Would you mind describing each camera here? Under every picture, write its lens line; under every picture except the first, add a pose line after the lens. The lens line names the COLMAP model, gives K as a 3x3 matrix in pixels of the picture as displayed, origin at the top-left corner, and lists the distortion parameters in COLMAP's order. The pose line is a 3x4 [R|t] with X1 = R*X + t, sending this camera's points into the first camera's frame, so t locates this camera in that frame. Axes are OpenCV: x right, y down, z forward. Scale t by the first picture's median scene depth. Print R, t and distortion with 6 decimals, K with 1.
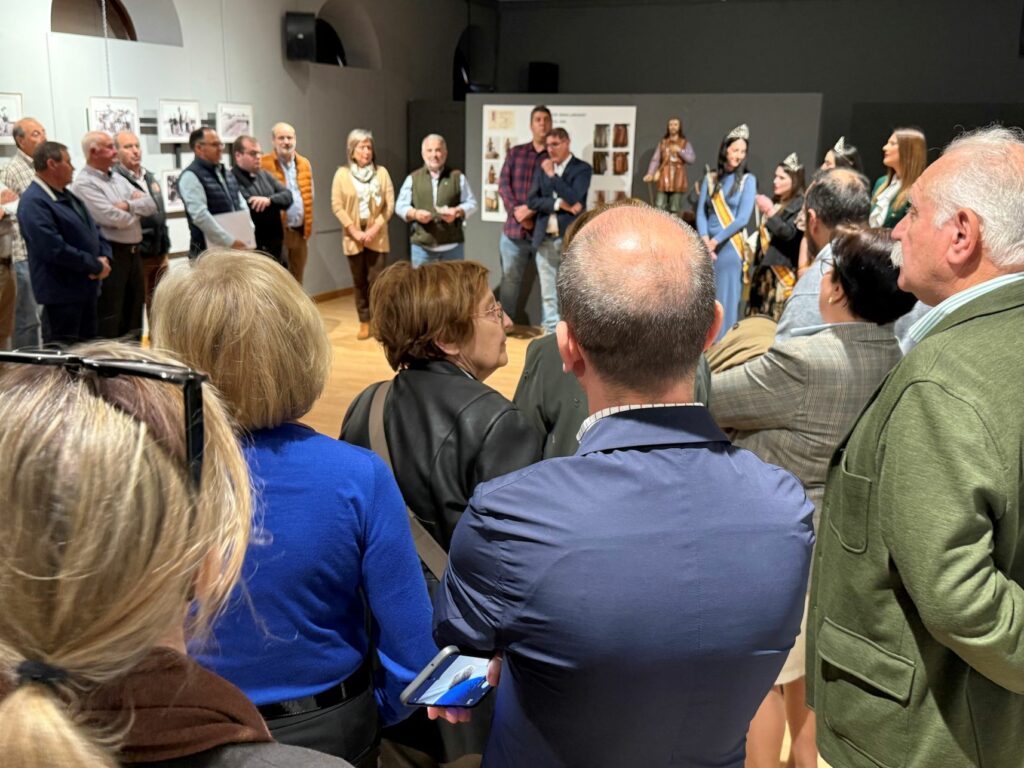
lens RADIAL K [[1002.3, 0, 512.0], [0, 1002.3, 384.0], [0, 0, 1]] dist [-0.001949, -0.001272]
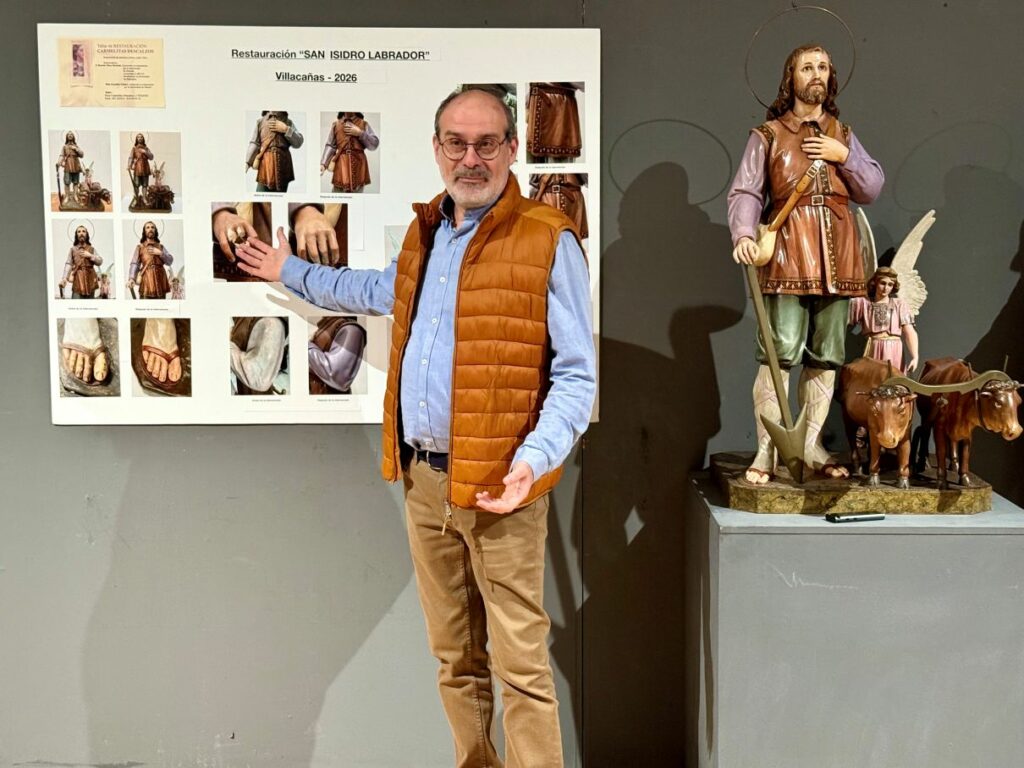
lens RADIAL K [[1564.5, 0, 512.0], [0, 1564.5, 384.0], [0, 0, 1]] dist [0.161399, -0.032898]
pose [[0.911211, -0.061615, 0.407306, -0.100800], [0.116795, 0.986820, -0.112009, -0.119160], [-0.395036, 0.149635, 0.906397, 0.591089]]
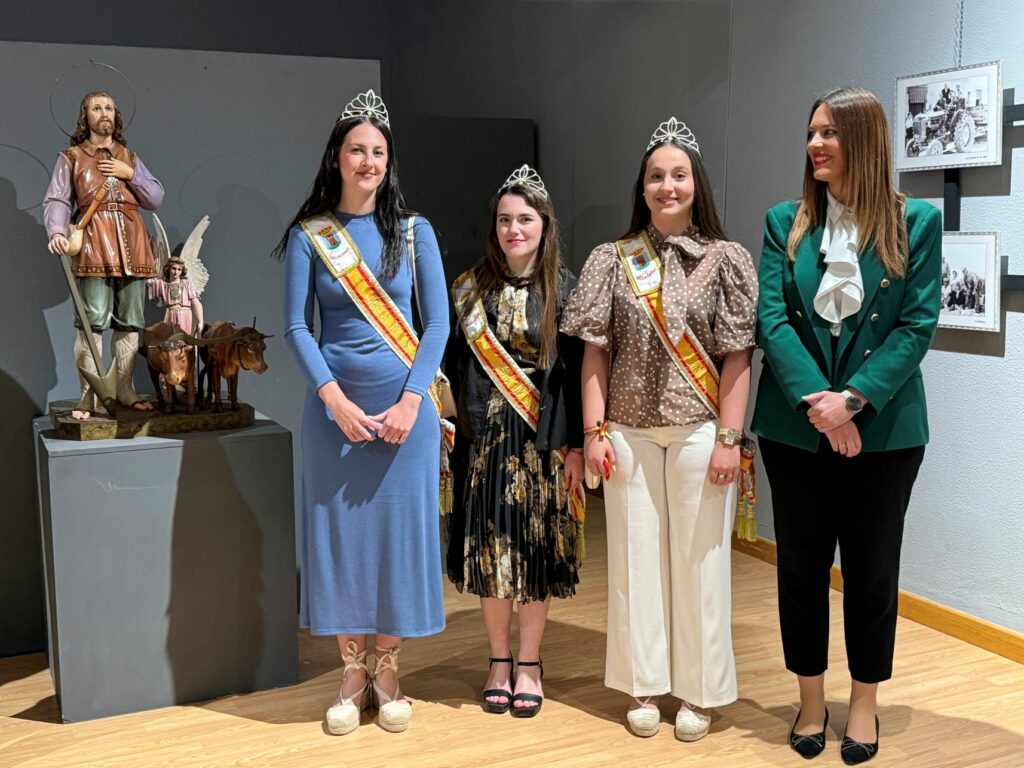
lens RADIAL K [[1247.5, 0, 512.0], [0, 1247.5, 384.0], [0, 0, 1]] dist [0.083837, -0.001372]
pose [[0.659908, -0.117840, 0.742048, -0.102196], [0.206093, 0.978133, -0.027948, -0.100072], [-0.722529, 0.171374, 0.669764, 0.534948]]
